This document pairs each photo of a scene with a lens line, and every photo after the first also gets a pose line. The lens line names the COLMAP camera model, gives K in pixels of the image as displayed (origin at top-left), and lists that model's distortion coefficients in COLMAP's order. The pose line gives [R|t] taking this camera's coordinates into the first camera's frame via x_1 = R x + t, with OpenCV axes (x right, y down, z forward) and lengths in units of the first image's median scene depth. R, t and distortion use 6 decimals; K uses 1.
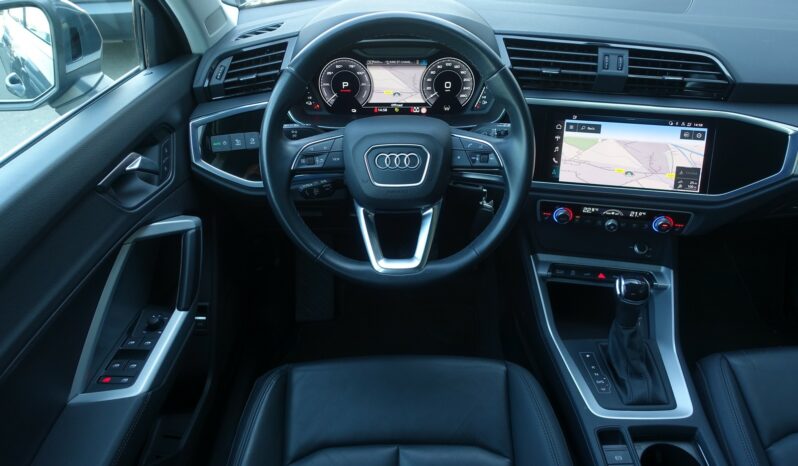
lens RADIAL K [[547.3, 0, 399.7], [0, 547.3, 230.2], [0, 0, 1]] dist [-0.002919, 0.000291]
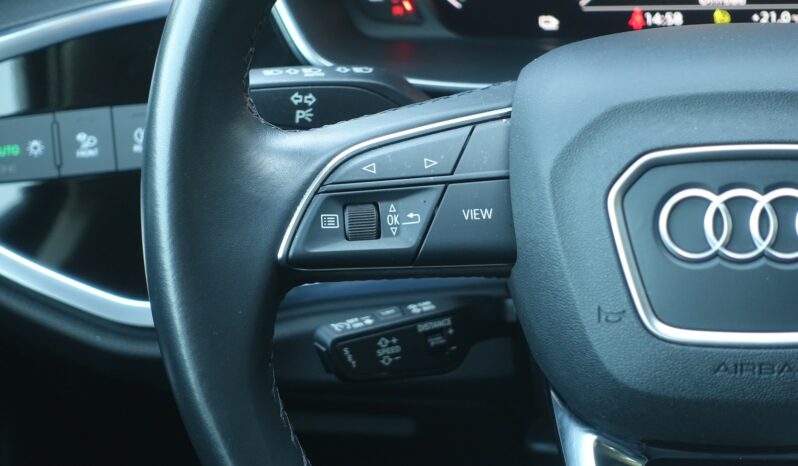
lens RADIAL K [[1623.9, 0, 398.3], [0, 1623.9, 231.6], [0, 0, 1]] dist [-0.160842, 0.000000]
pose [[0.987578, 0.005438, -0.157037, -0.039800], [-0.023817, 0.993034, -0.115392, -0.041161], [0.155315, 0.117699, 0.980828, 0.314157]]
